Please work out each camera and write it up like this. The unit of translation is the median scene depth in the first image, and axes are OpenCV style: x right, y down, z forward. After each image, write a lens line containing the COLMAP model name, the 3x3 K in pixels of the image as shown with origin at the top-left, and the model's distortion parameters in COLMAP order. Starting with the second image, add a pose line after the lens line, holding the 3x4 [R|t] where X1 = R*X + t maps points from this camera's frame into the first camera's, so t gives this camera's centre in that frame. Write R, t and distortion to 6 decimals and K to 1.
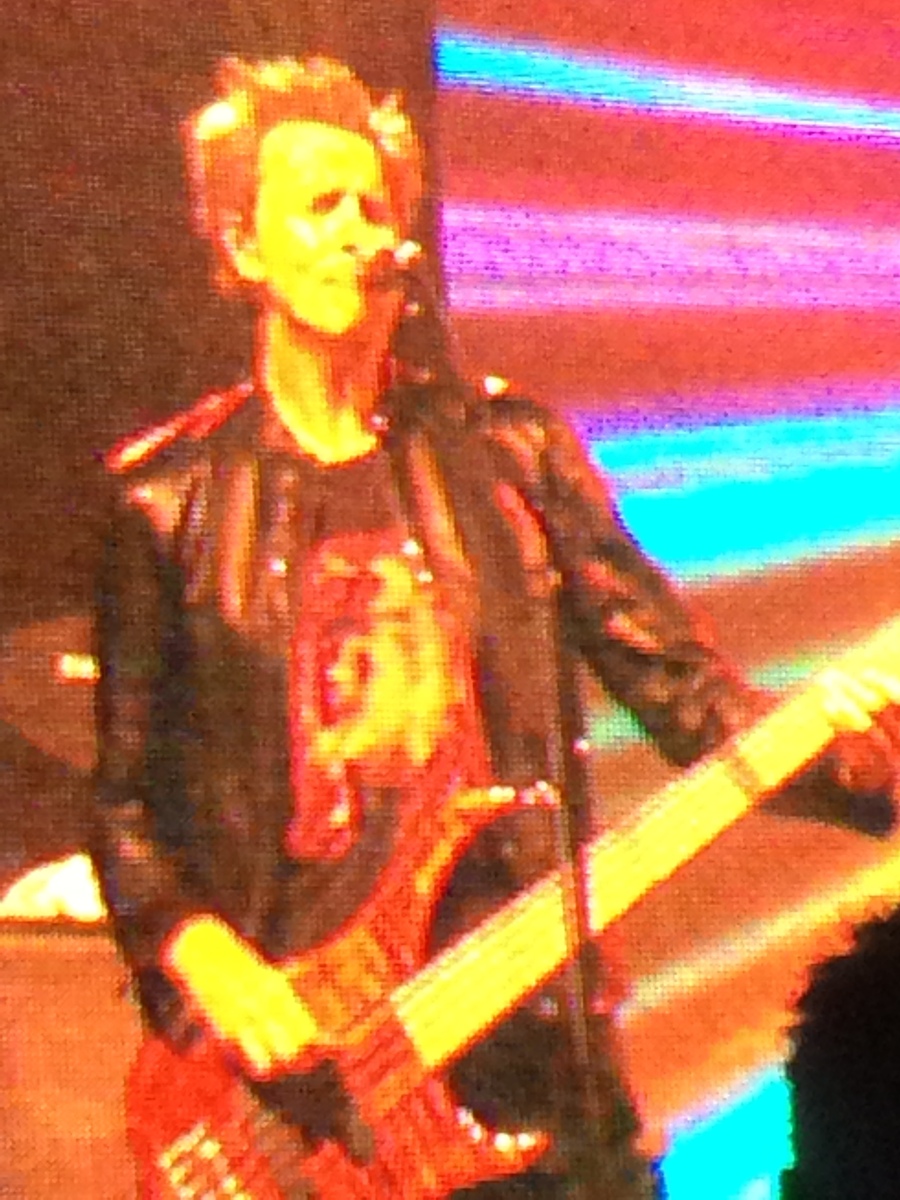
lens RADIAL K [[5071.0, 0, 450.0], [0, 5071.0, 600.0], [0, 0, 1]] dist [-10.522909, -0.317676]
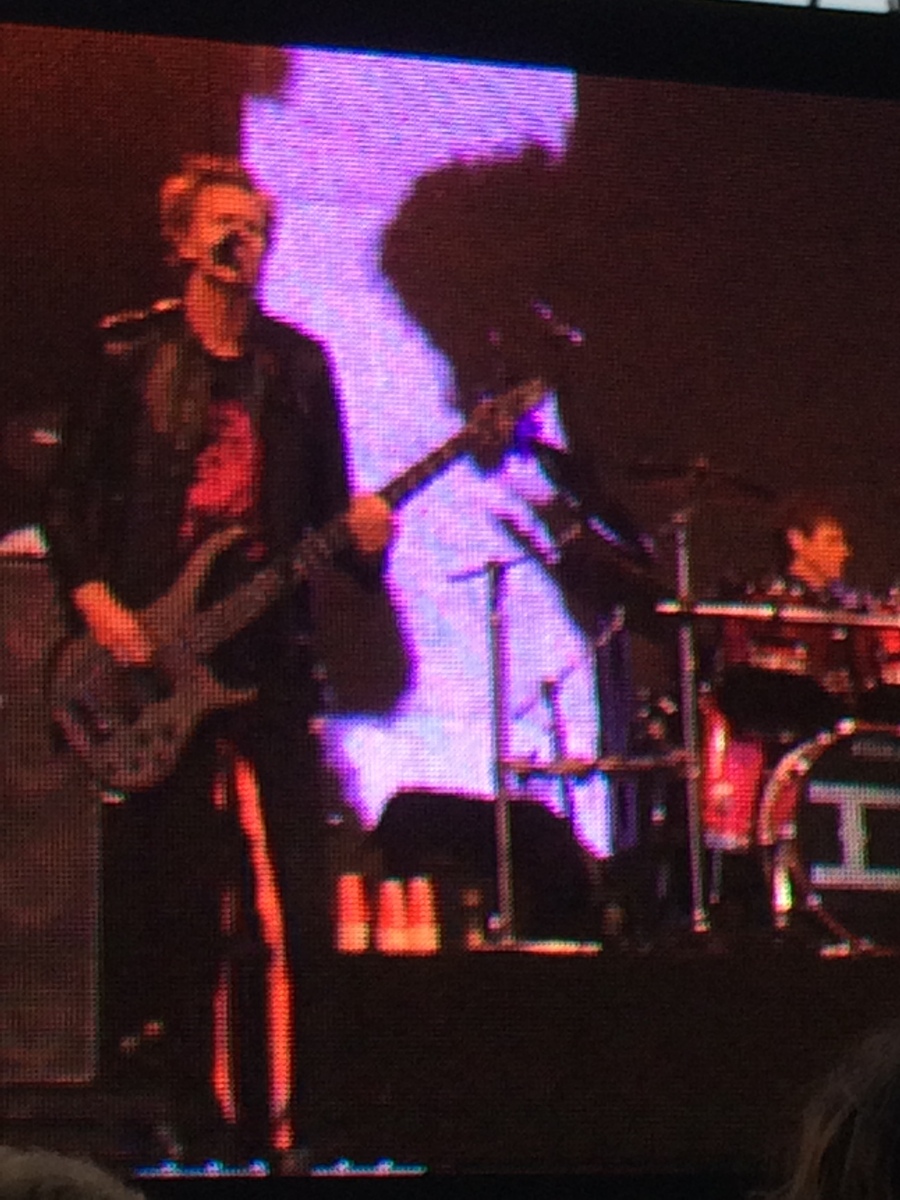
lens RADIAL K [[3814.2, 0, 450.0], [0, 3814.2, 600.0], [0, 0, 1]] dist [1.994434, 0.243810]
pose [[0.979674, 0.196394, 0.040852, 0.024192], [-0.197577, 0.979909, 0.027229, 0.006848], [-0.034683, -0.034747, 0.998794, -0.585743]]
